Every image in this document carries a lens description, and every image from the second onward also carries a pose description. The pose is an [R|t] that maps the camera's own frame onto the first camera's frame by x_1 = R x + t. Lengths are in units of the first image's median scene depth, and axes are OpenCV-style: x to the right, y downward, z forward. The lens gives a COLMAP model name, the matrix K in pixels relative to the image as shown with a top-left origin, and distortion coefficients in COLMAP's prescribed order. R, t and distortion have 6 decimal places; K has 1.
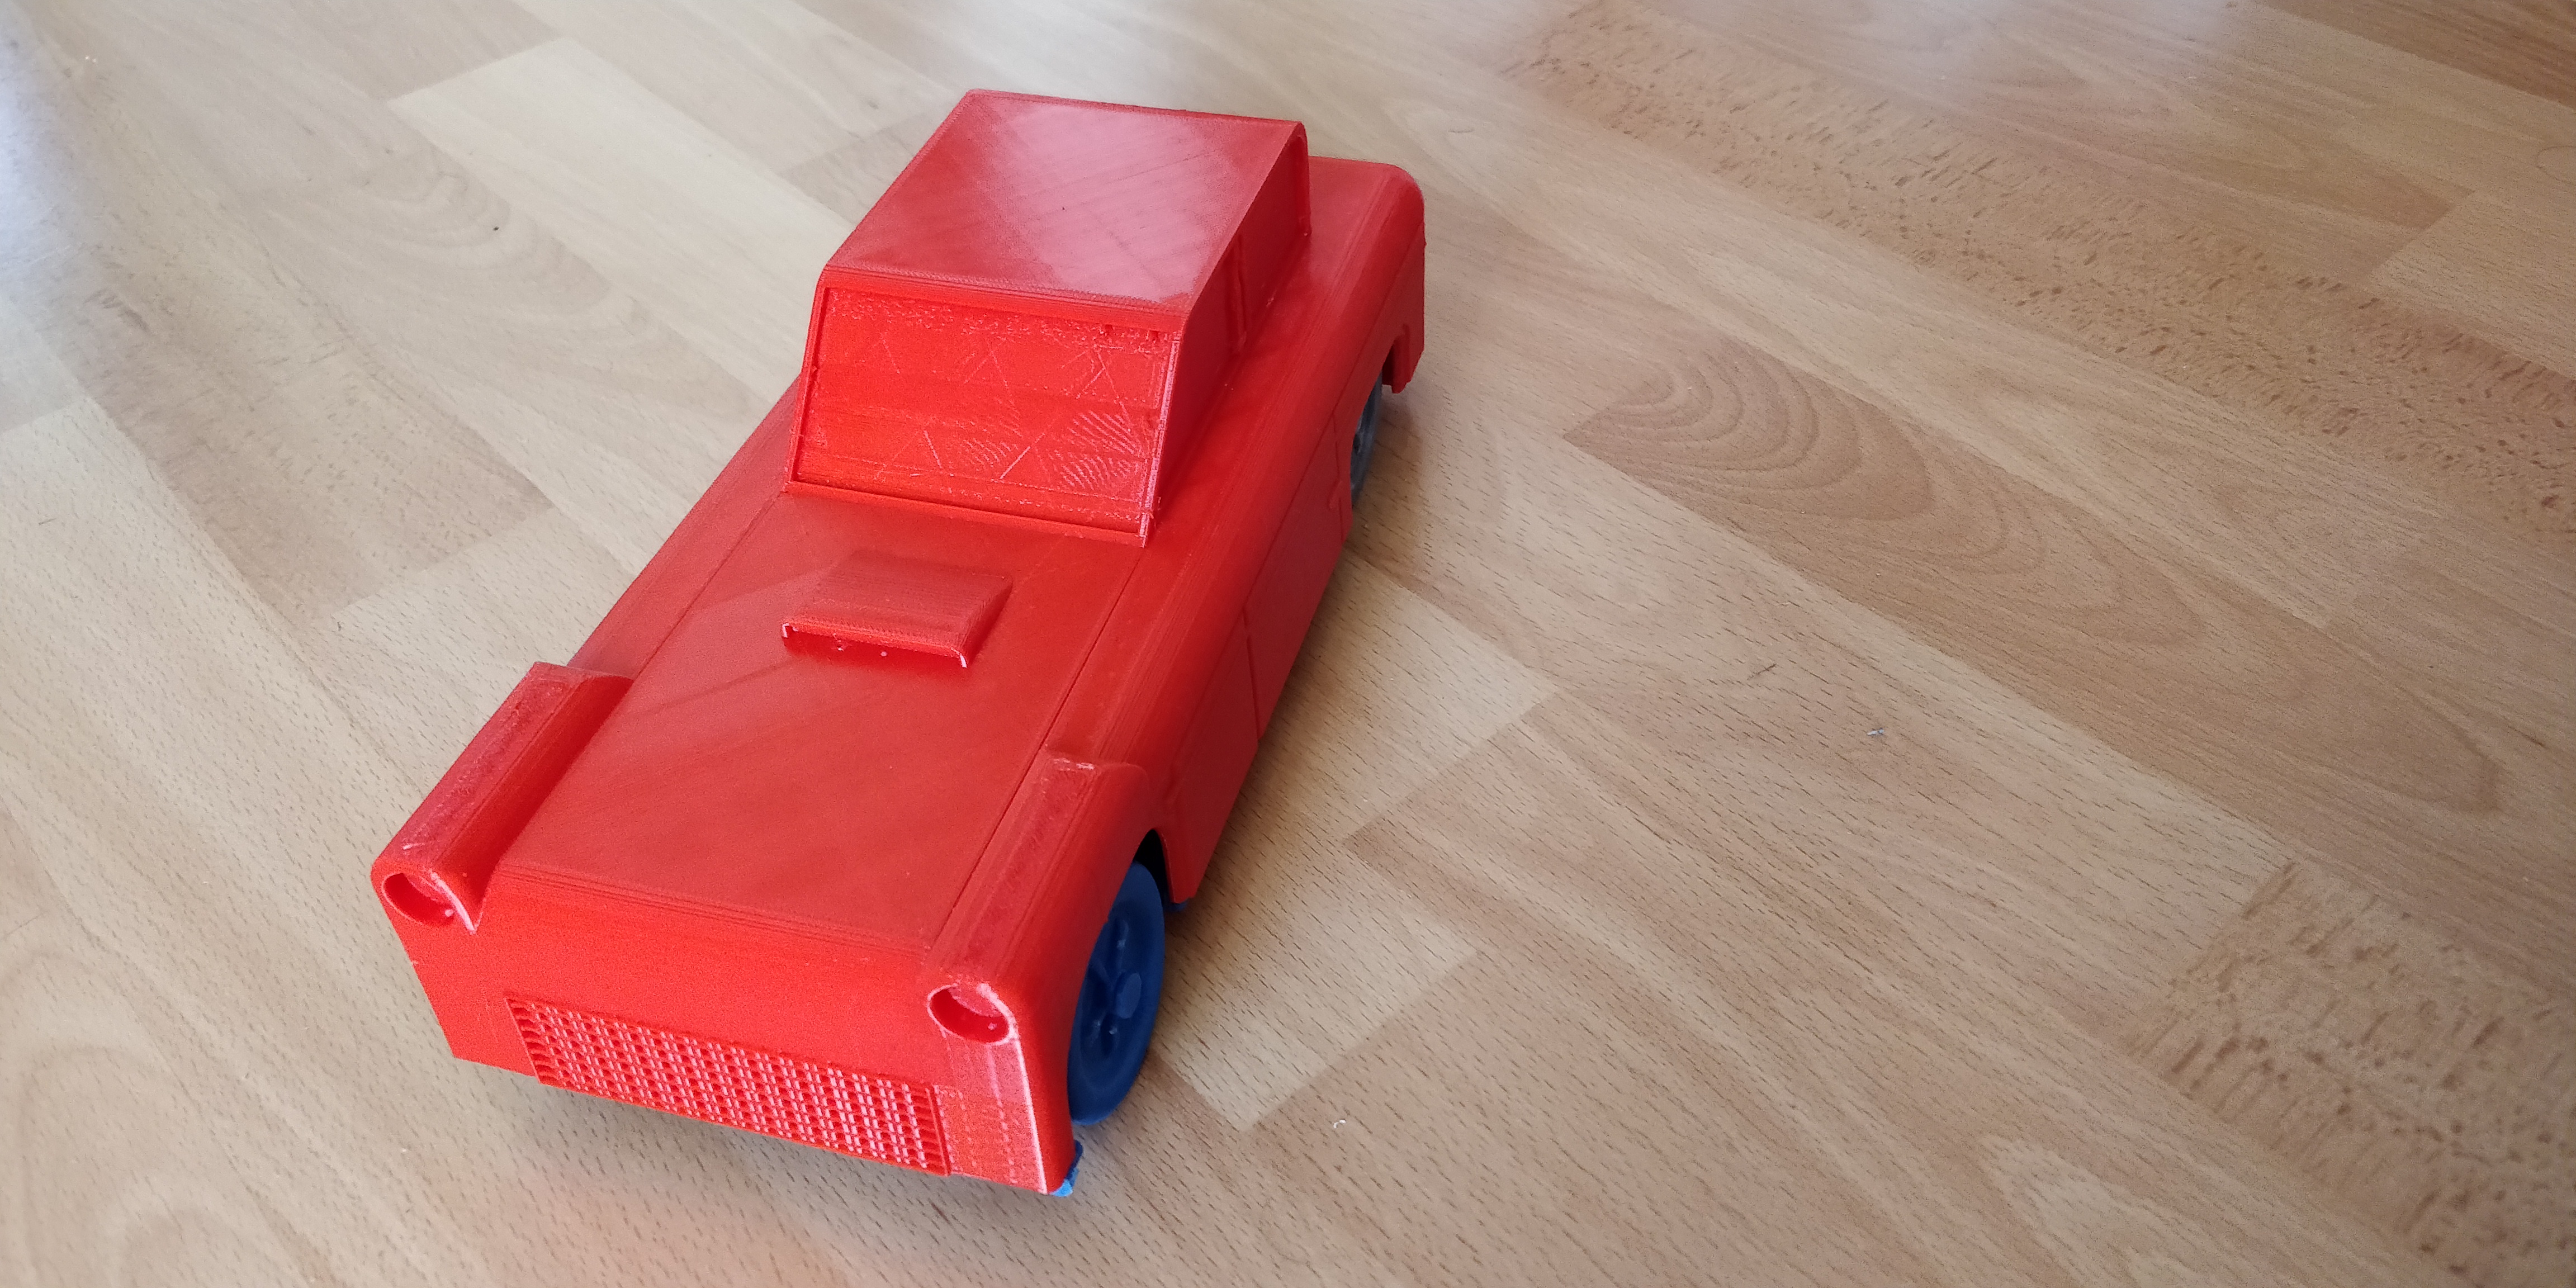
lens RADIAL K [[2235.1, 0, 1295.3], [0, 2235.1, 636.5], [0, 0, 1]] dist [-0.007763, -0.097680]
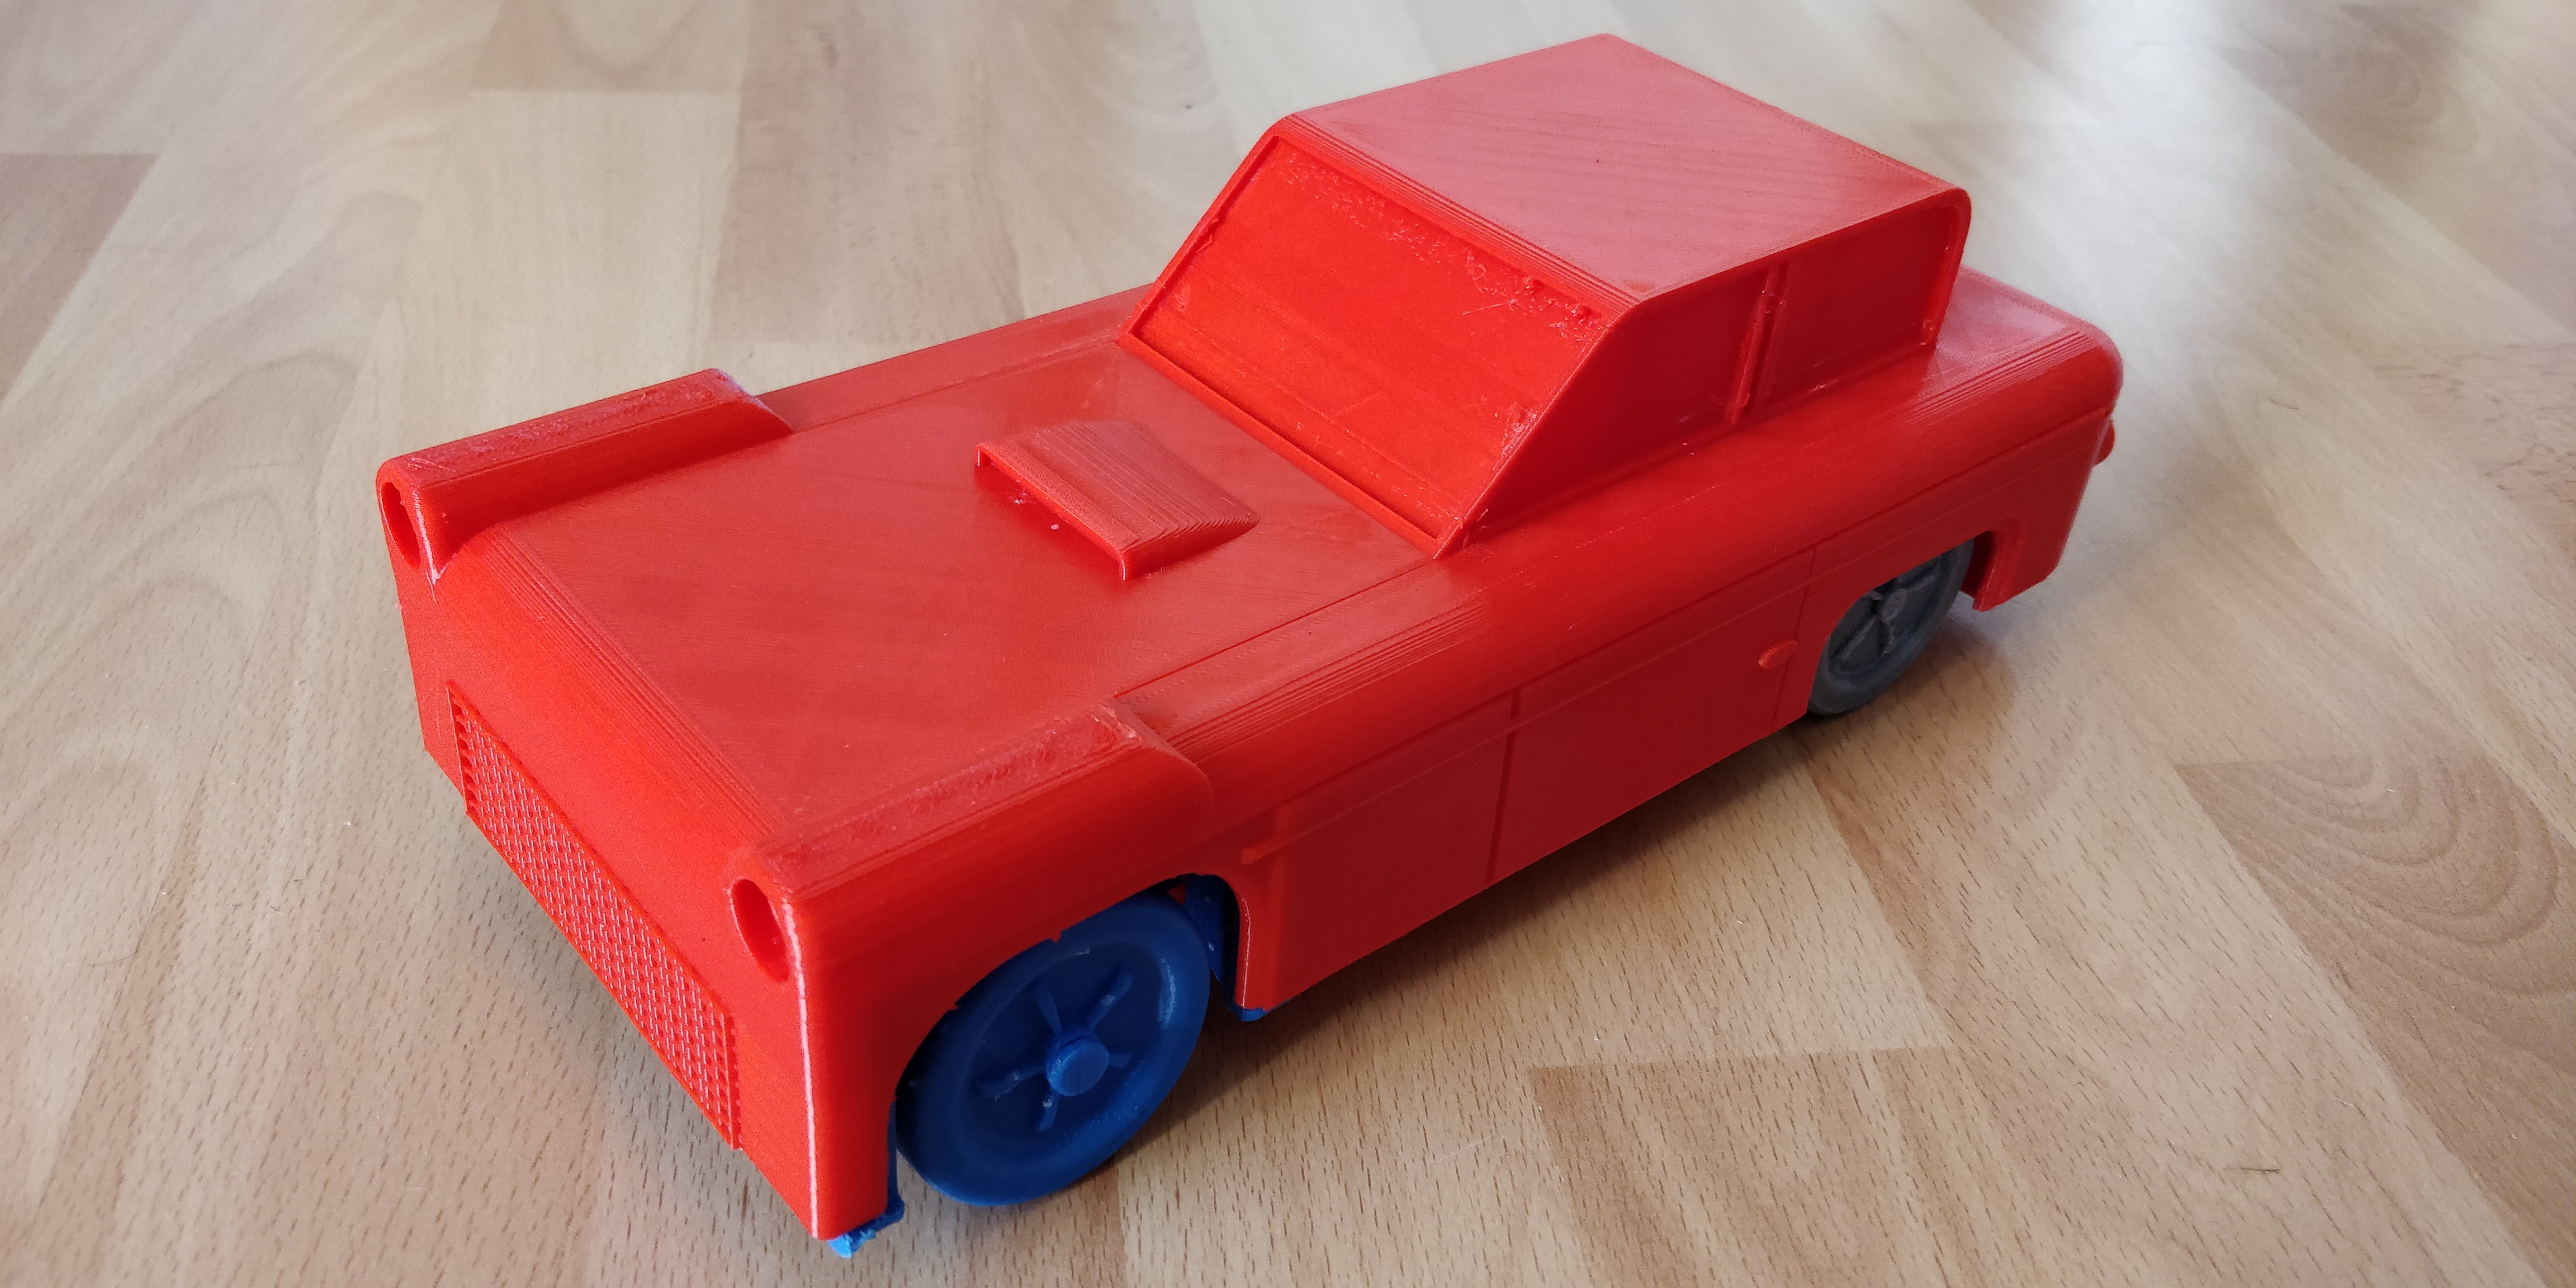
lens RADIAL K [[2235.1, 0, 1222.4], [0, 2235.1, 602.8], [0, 0, 1]] dist [-0.007763, -0.097680]
pose [[0.818212, 0.407144, -0.405910, 0.157378], [-0.452015, 0.891856, -0.016583, 0.014777], [0.355261, 0.197046, 0.913763, 0.268042]]
